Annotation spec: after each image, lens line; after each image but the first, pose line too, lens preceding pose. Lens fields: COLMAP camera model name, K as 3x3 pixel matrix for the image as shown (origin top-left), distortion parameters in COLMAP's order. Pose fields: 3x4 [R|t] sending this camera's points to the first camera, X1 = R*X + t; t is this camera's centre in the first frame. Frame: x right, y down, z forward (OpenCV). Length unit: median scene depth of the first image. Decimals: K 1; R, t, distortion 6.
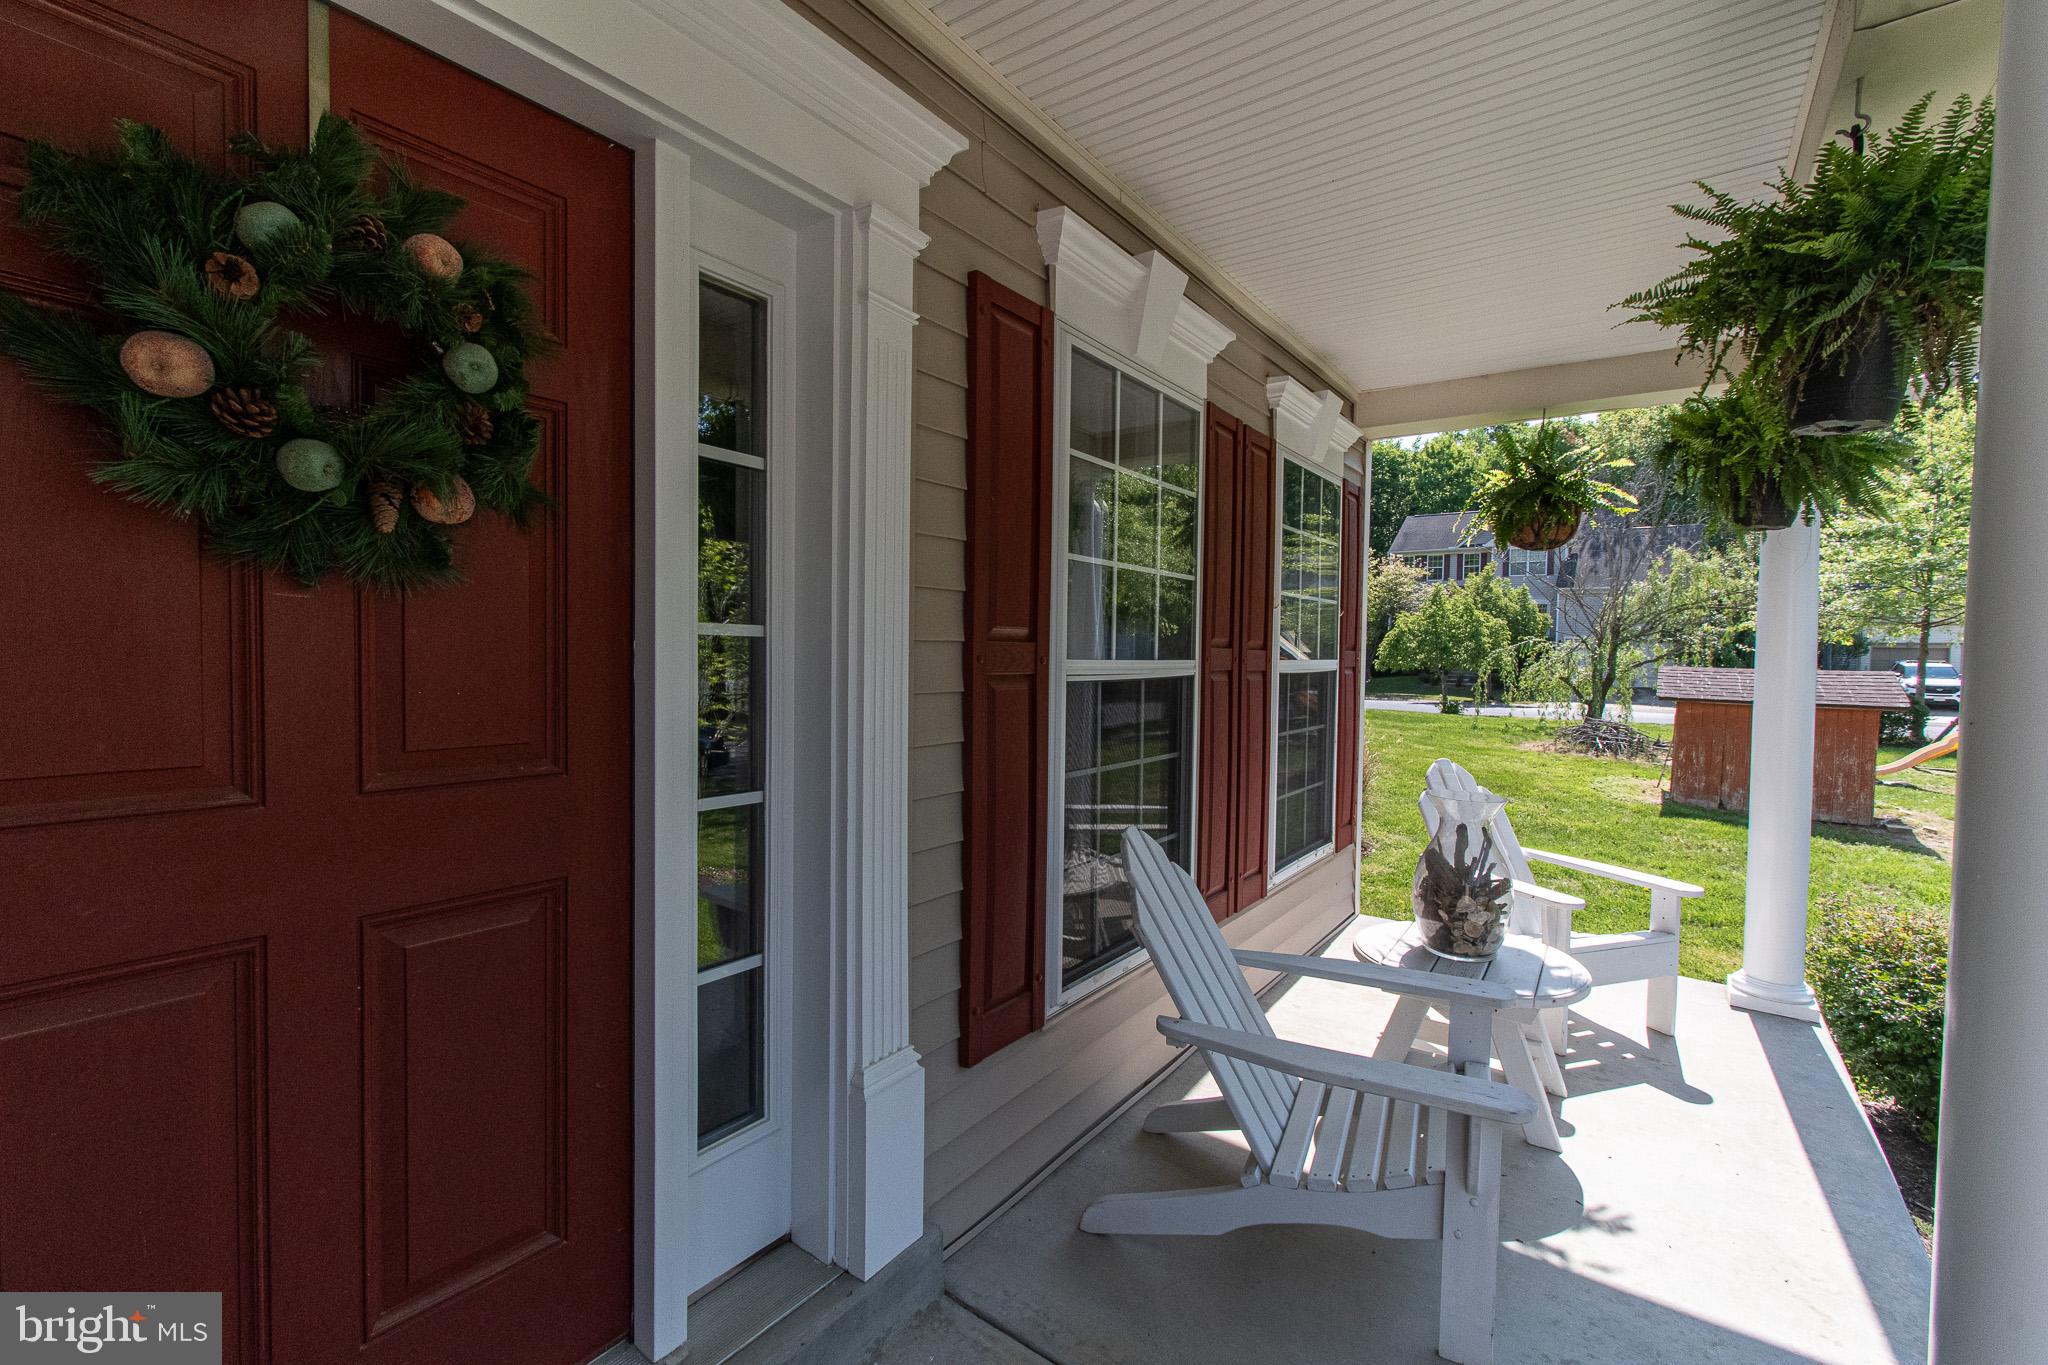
lens RADIAL K [[892.9, 0, 1025.9], [0, 892.9, 681.3], [0, 0, 1]] dist [0.001067, -0.000933]
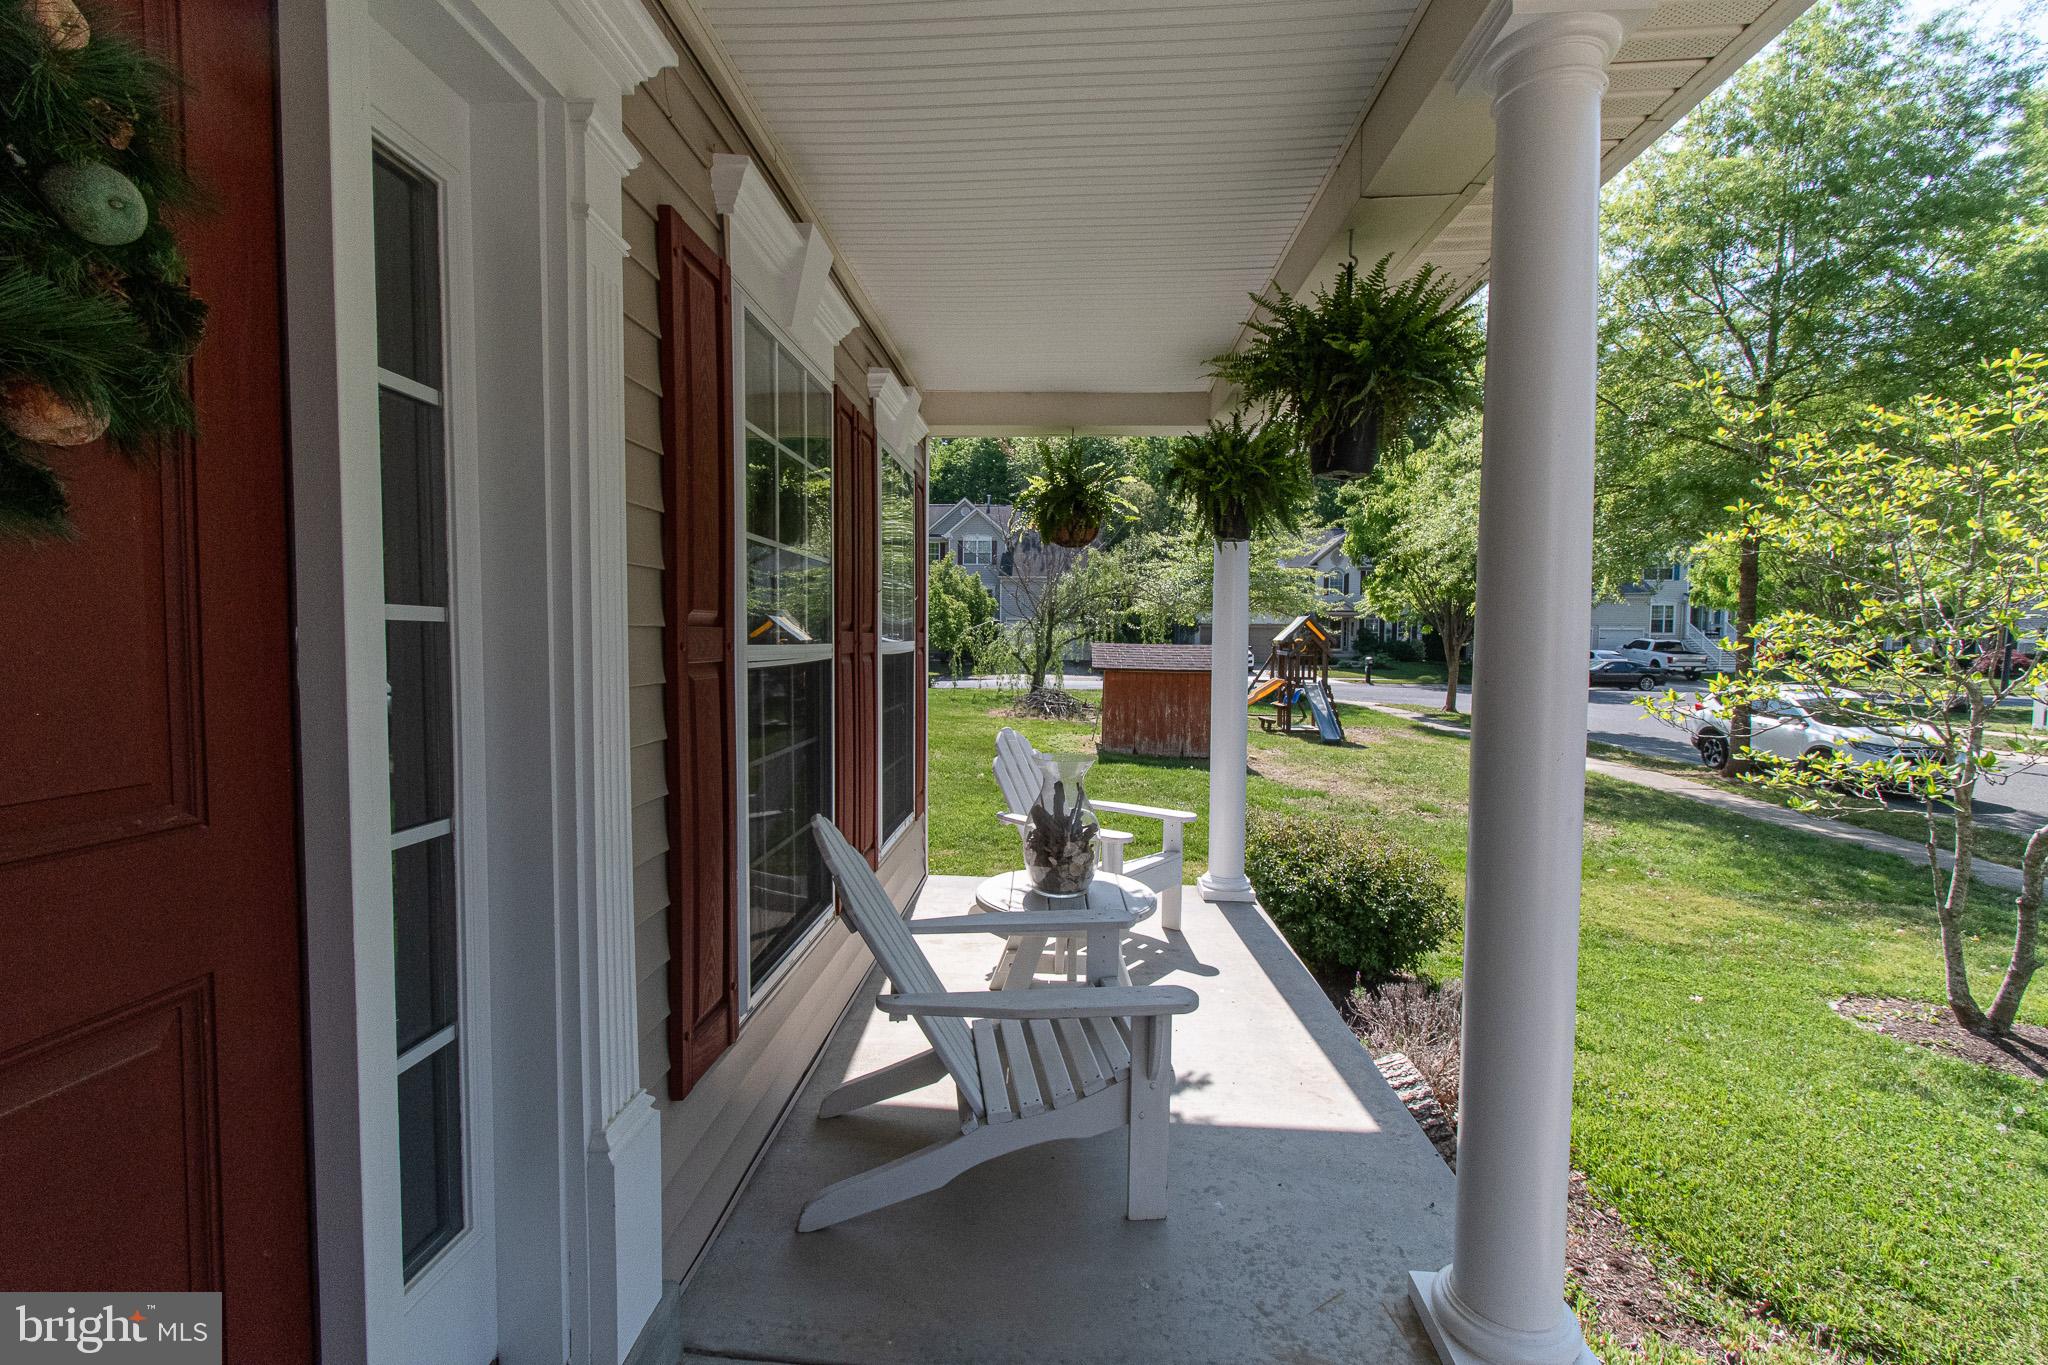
lens RADIAL K [[892.9, 0, 1020.4], [0, 892.9, 681.9], [0, 0, 1]] dist [0.001067, -0.000933]
pose [[0.844021, -0.034181, 0.535220, -0.170039], [0.021893, 0.999331, 0.029296, -0.005636], [-0.535863, -0.013009, 0.844205, 0.042335]]
